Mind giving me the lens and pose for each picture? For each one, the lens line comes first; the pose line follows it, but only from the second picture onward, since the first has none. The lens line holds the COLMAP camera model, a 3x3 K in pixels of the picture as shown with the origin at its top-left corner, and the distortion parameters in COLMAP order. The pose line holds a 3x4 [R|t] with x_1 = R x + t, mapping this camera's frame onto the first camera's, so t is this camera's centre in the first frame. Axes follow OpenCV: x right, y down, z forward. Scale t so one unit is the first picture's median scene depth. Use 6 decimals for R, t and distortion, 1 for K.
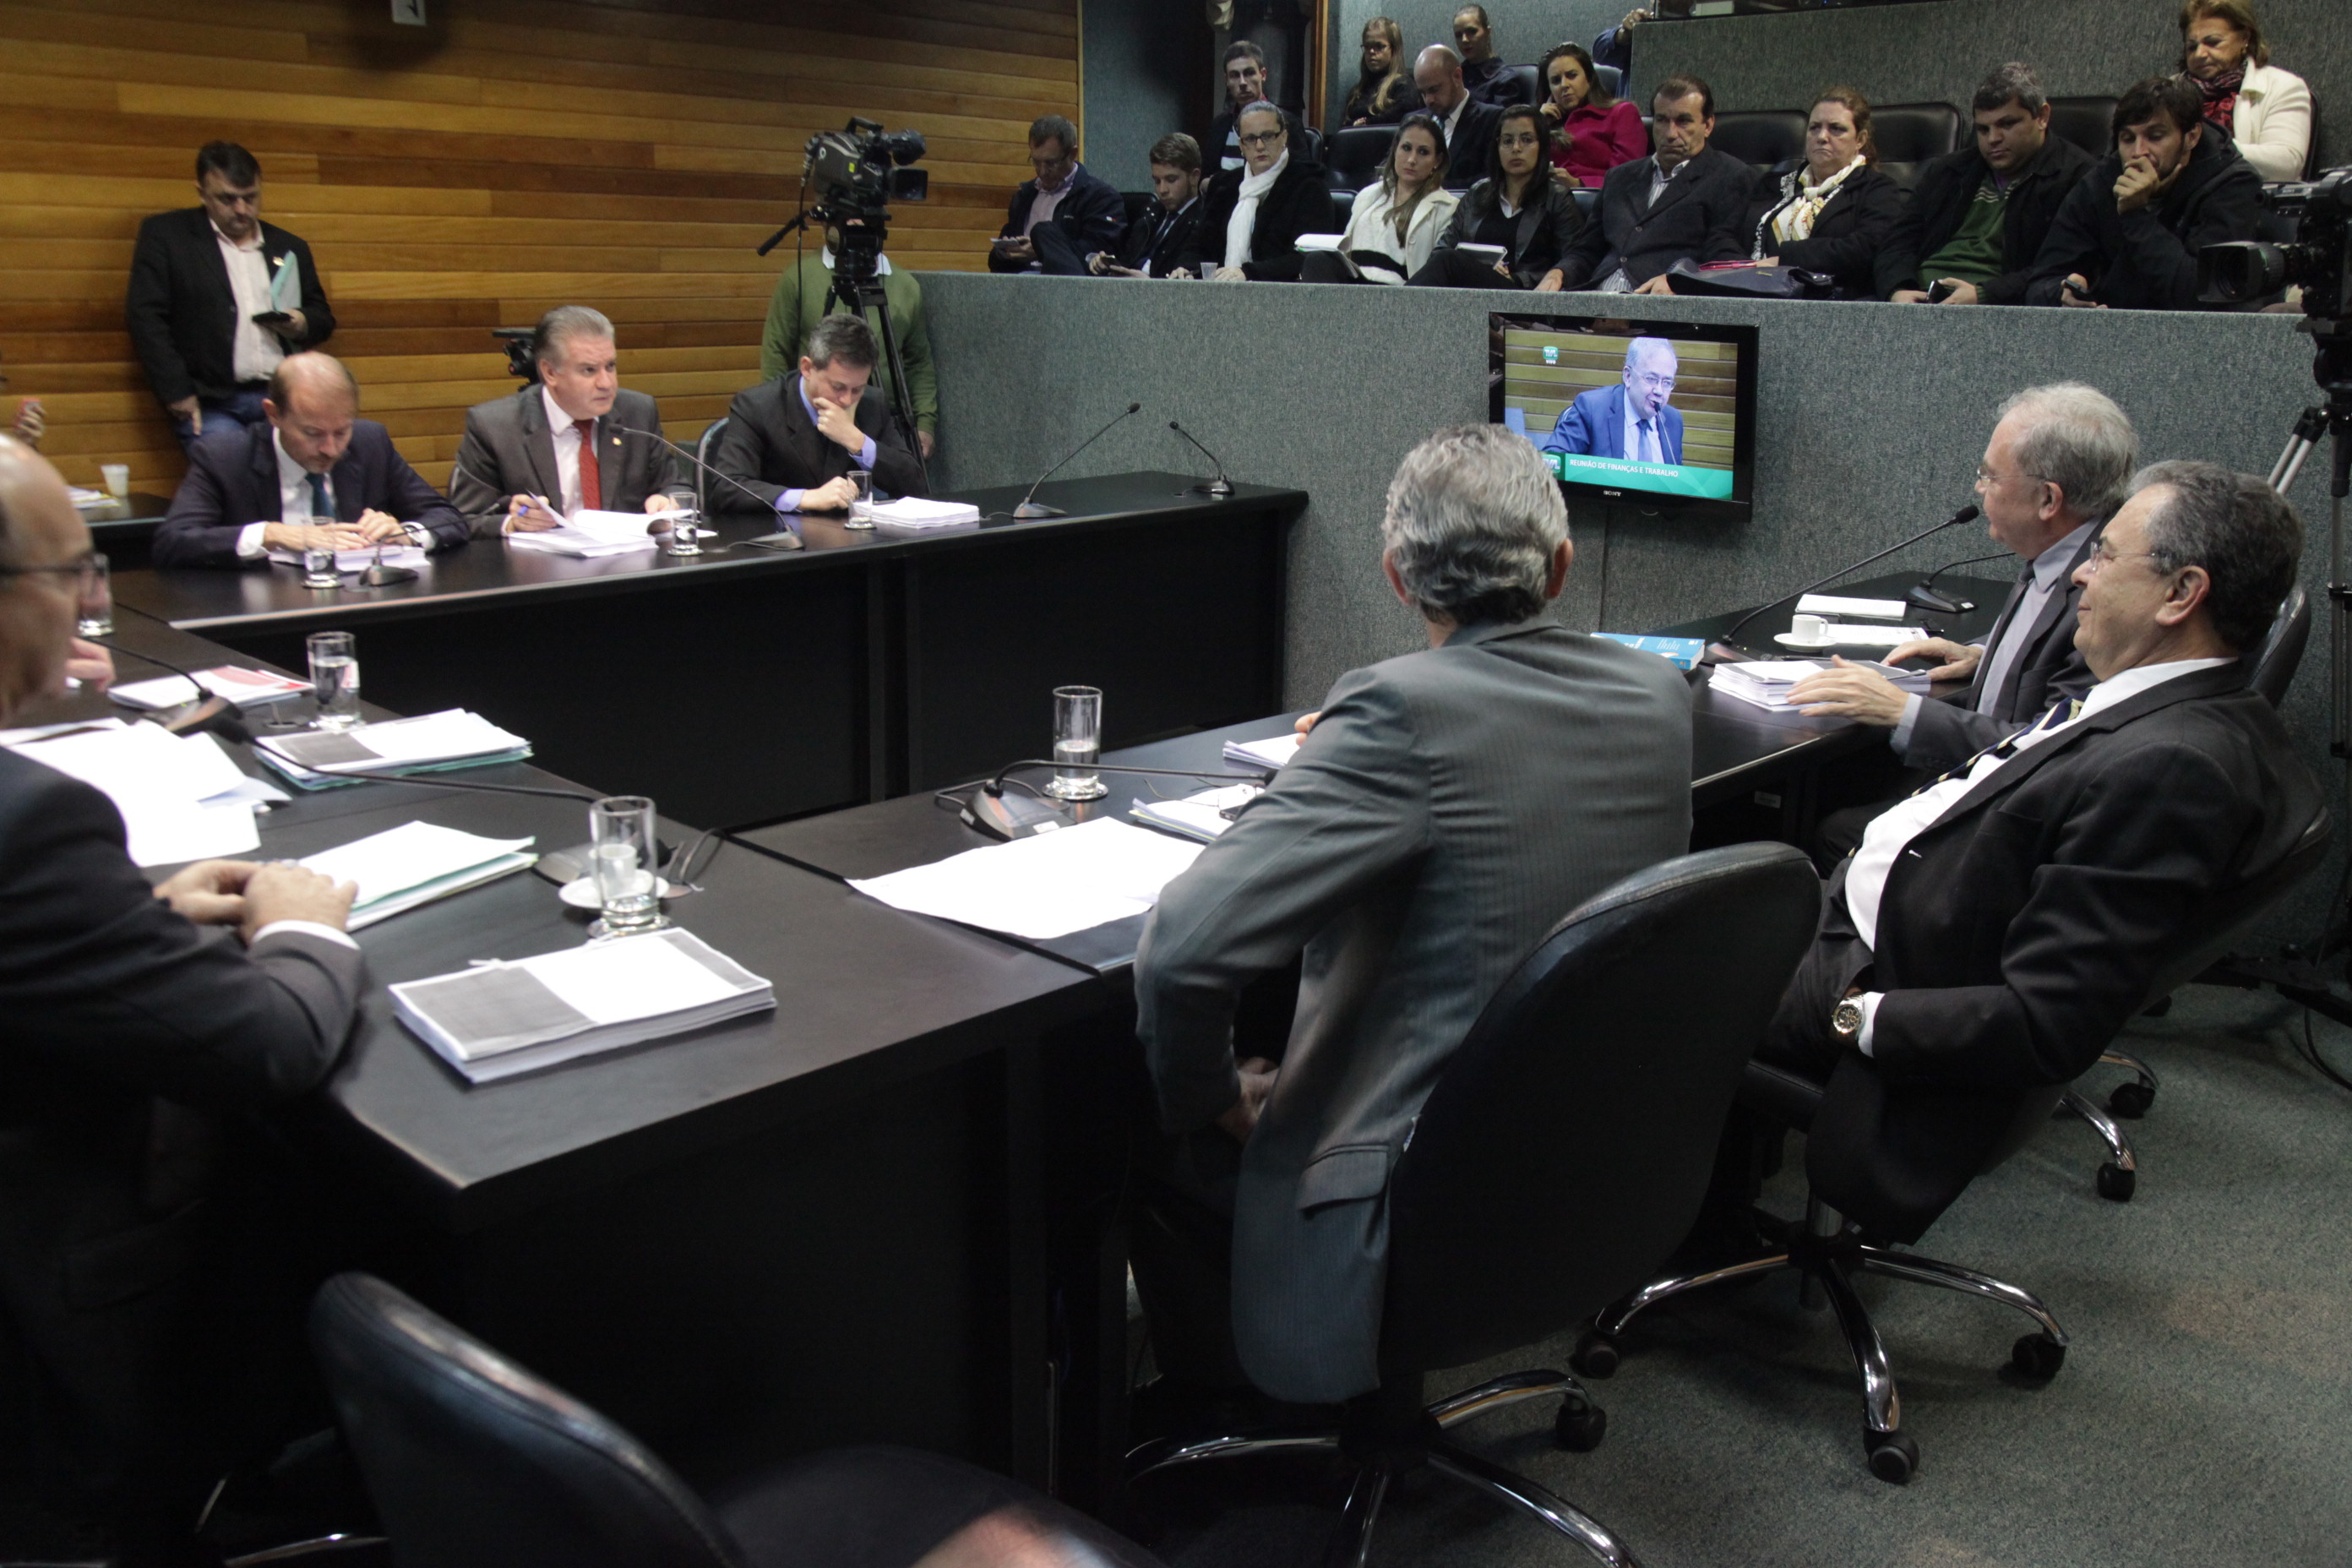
lens RADIAL K [[1966.4, 0, 1189.0], [0, 1966.4, 786.8], [0, 0, 1]] dist [-0.023020, 0.038961]
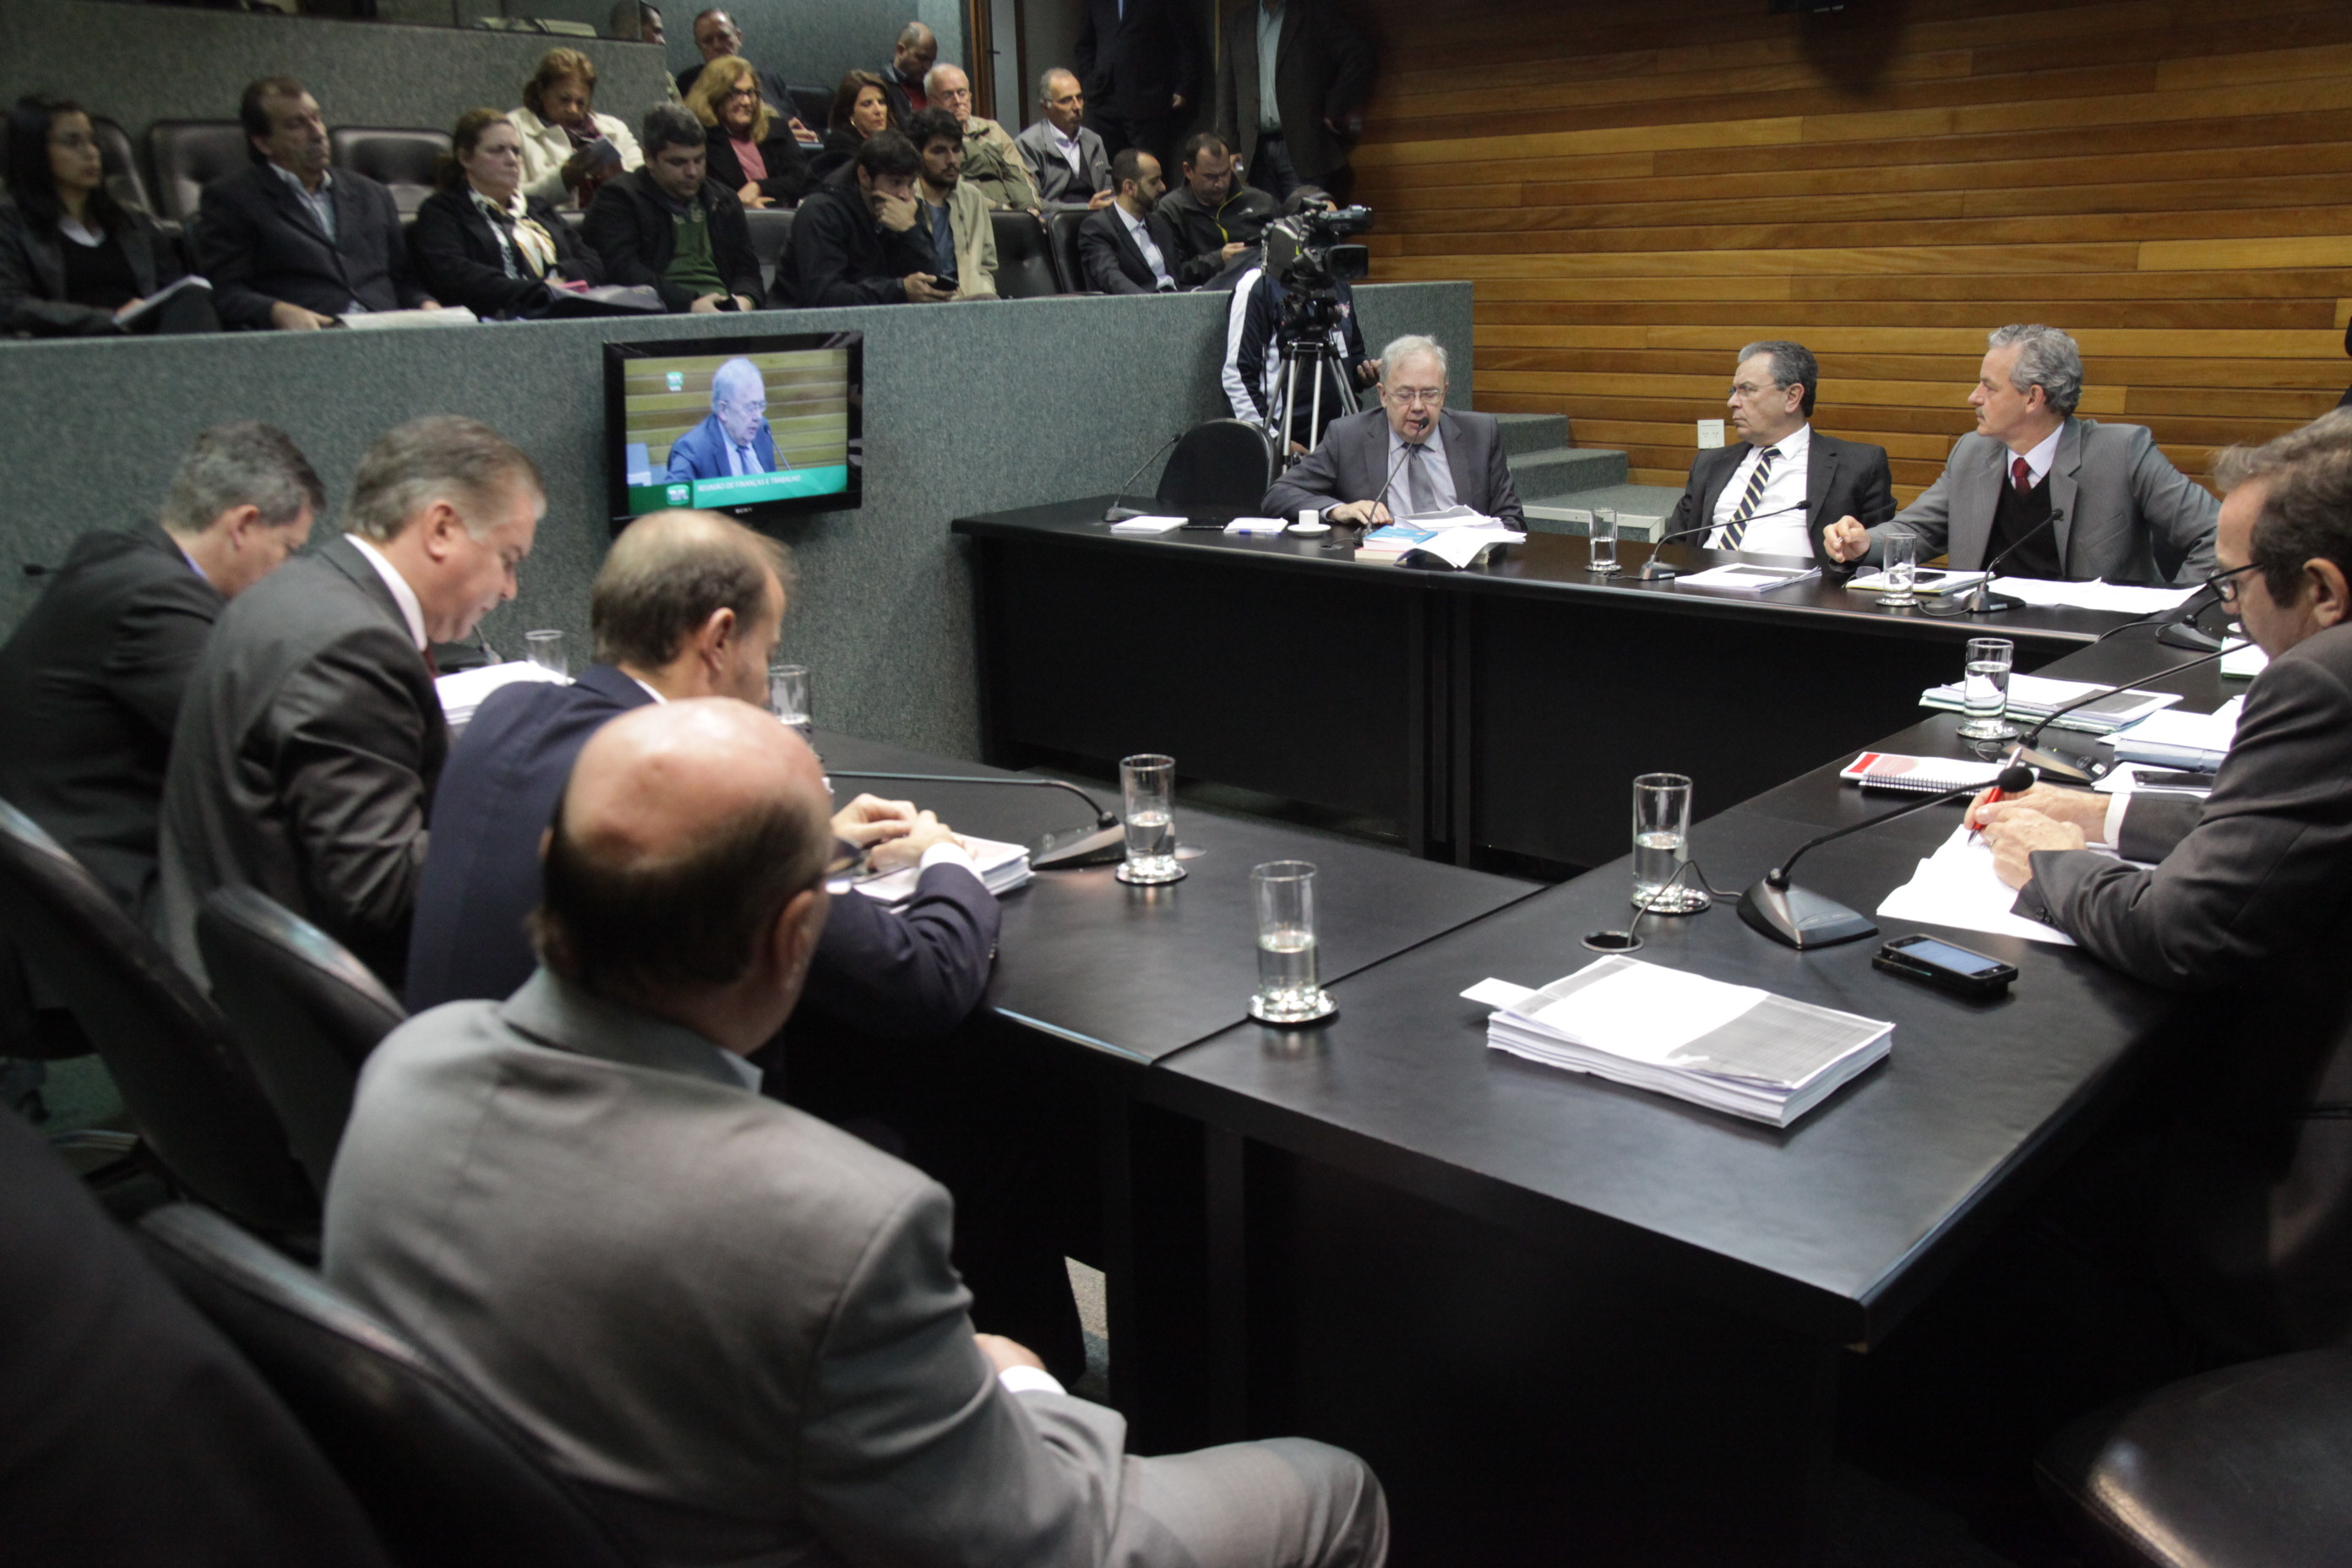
lens RADIAL K [[1966.4, 0, 1188.8], [0, 1966.4, 792.5], [0, 0, 1]] dist [-0.023020, 0.038961]
pose [[-0.035028, -0.273891, 0.961123, -0.781526], [0.286760, 0.918518, 0.272201, -0.219190], [-0.957362, 0.285147, 0.046367, 0.754377]]
